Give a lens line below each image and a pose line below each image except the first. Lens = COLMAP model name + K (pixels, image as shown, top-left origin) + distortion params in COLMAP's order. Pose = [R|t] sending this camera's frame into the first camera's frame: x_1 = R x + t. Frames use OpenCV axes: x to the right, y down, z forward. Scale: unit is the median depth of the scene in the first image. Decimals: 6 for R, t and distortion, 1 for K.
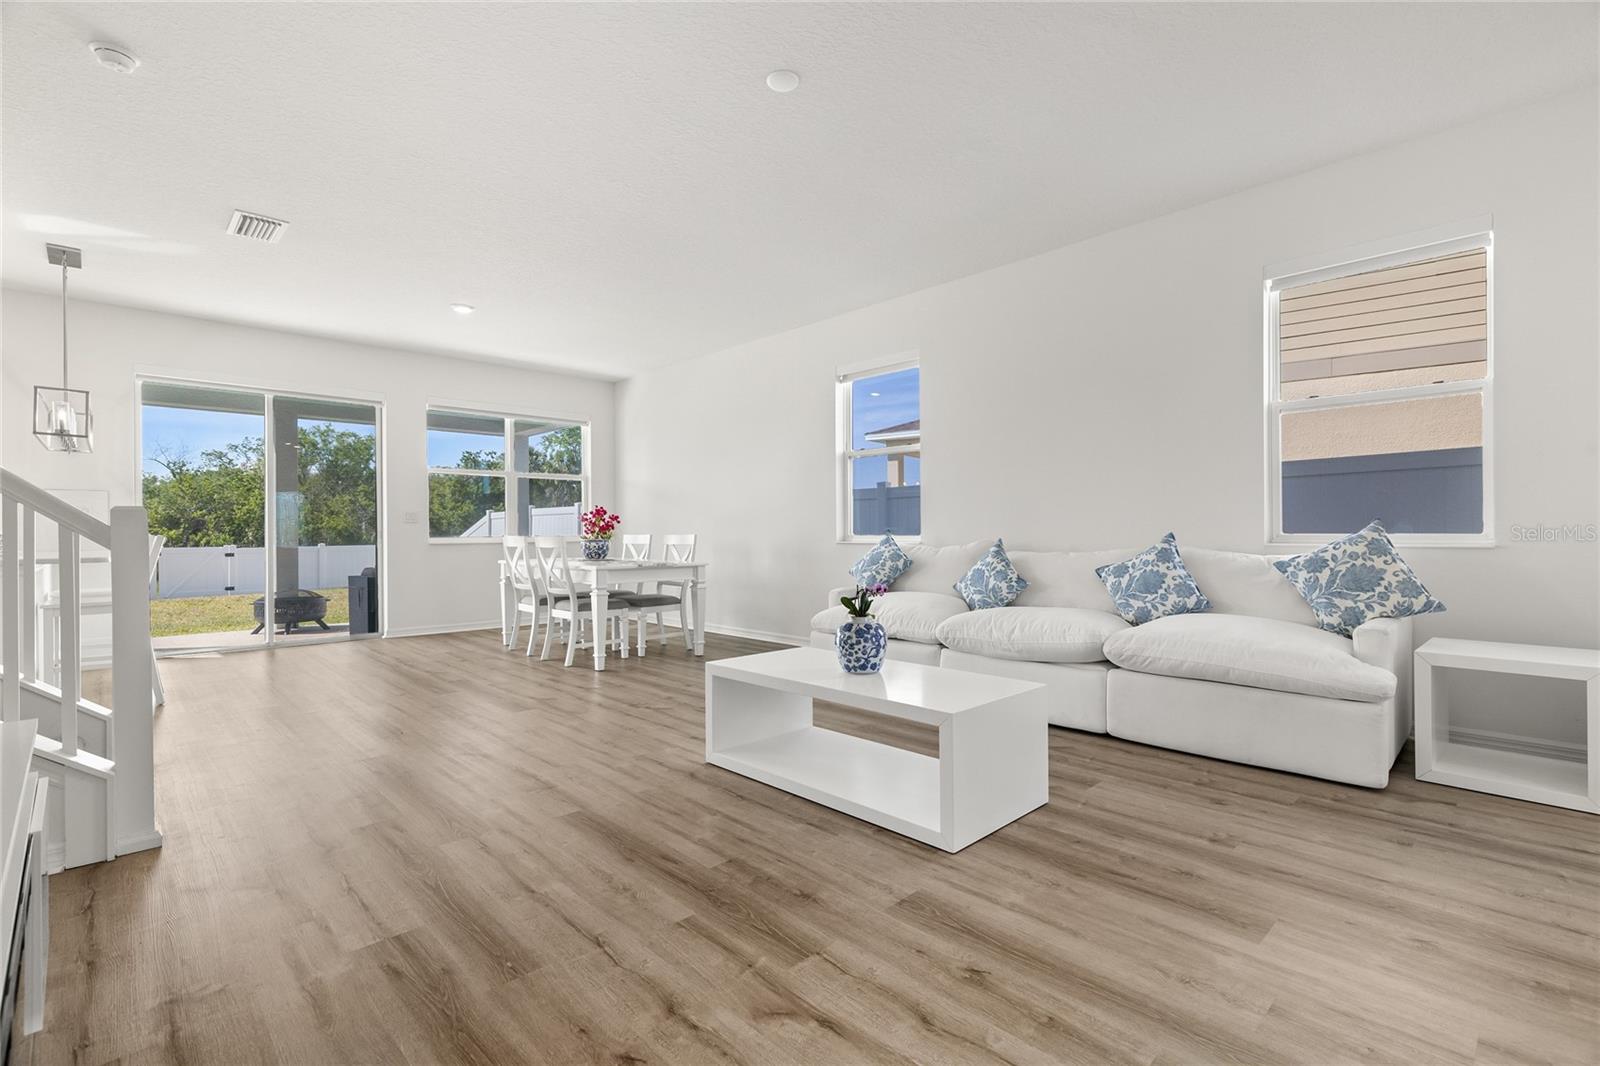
lens RADIAL K [[724.2, 0, 810.1], [0, 724.2, 535.2], [0, 0, 1]] dist [0.008903, -0.001842]
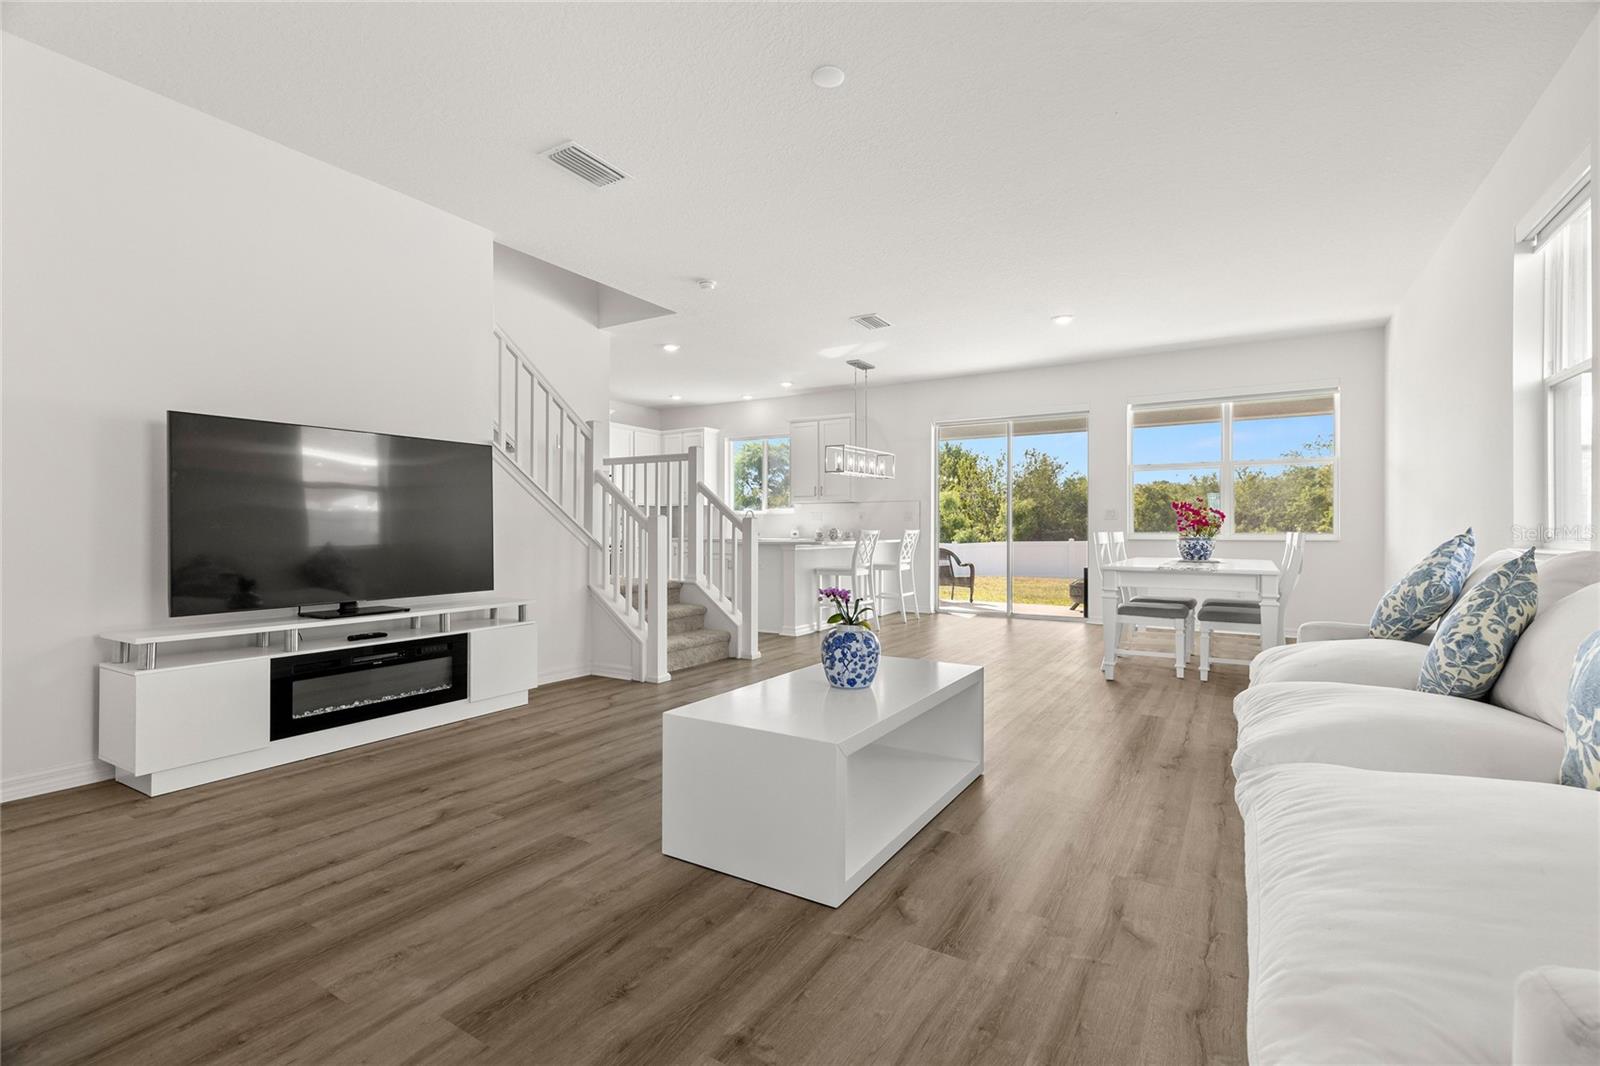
lens RADIAL K [[724.2, 0, 793.0], [0, 724.2, 530.5], [0, 0, 1]] dist [0.008903, -0.001842]
pose [[0.236626, 0.006292, -0.971581, 1.040713], [-0.007012, 0.999964, 0.004768, -0.007585], [0.971576, 0.005685, 0.236661, 0.811107]]
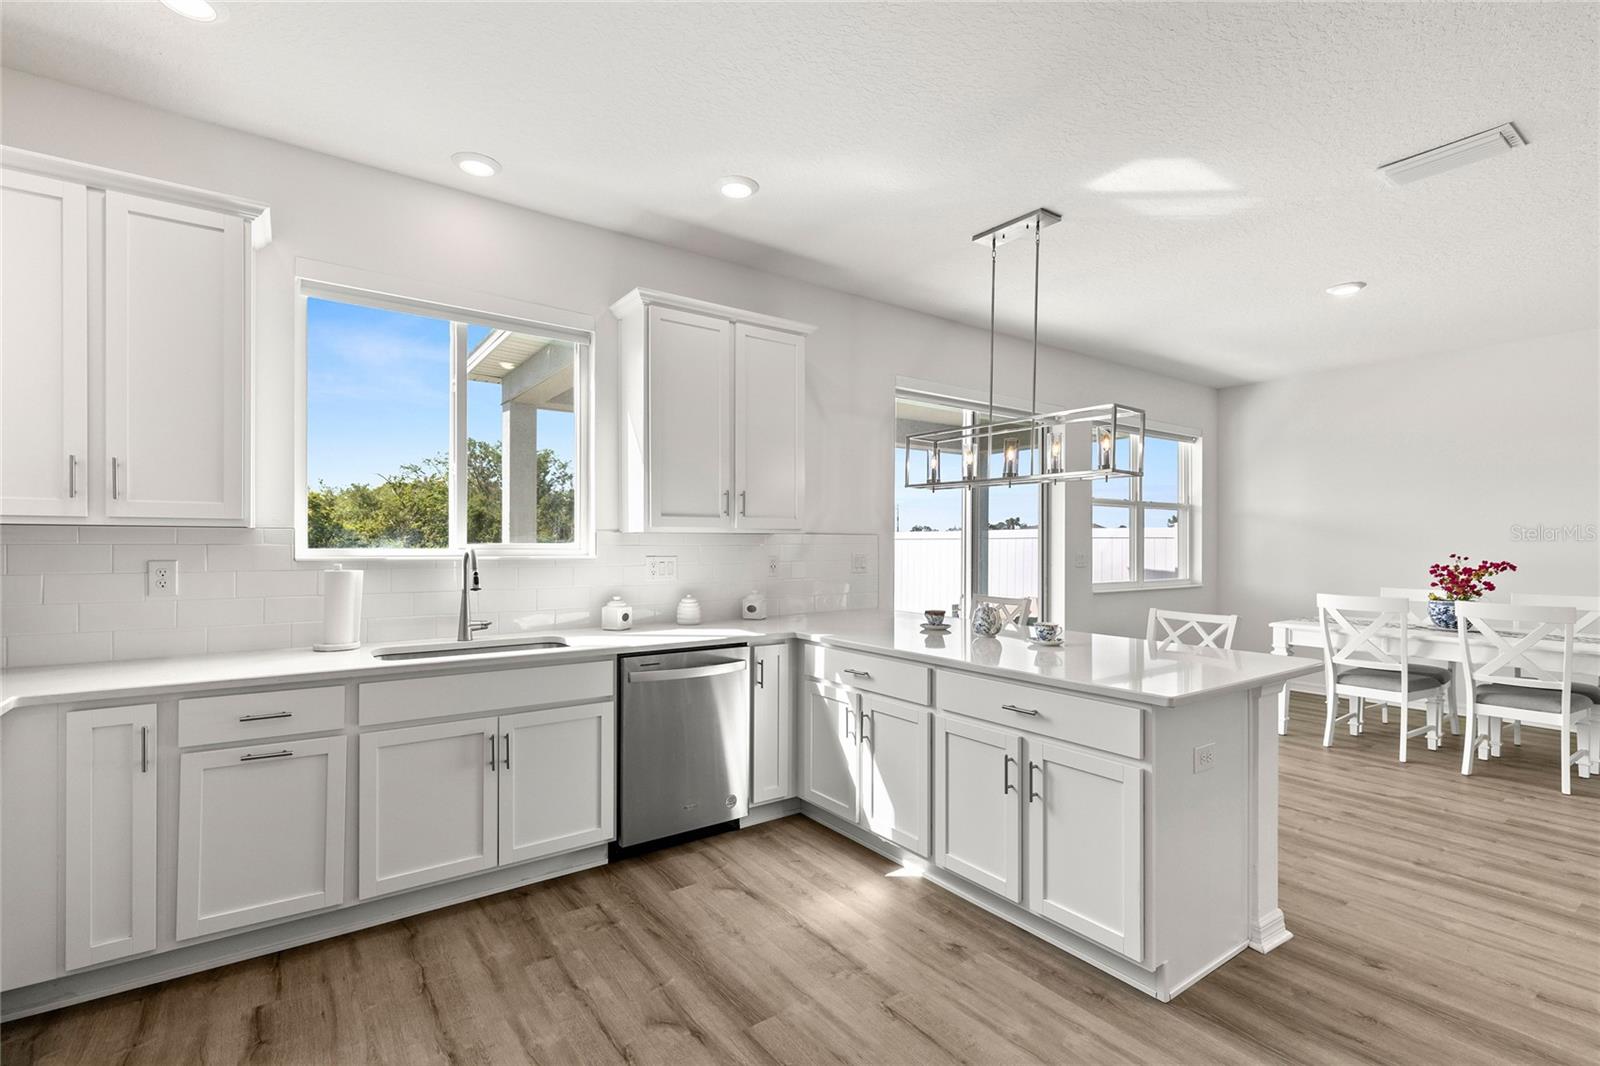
lens RADIAL K [[724.2, 0, 821.5], [0, 724.2, 547.3], [0, 0, 1]] dist [0.008903, -0.001842]
pose [[0.989190, 0.011103, -0.146221, -1.996628], [-0.010837, 0.999938, 0.002611, -0.105896], [0.146241, -0.000999, 0.989249, 0.437623]]
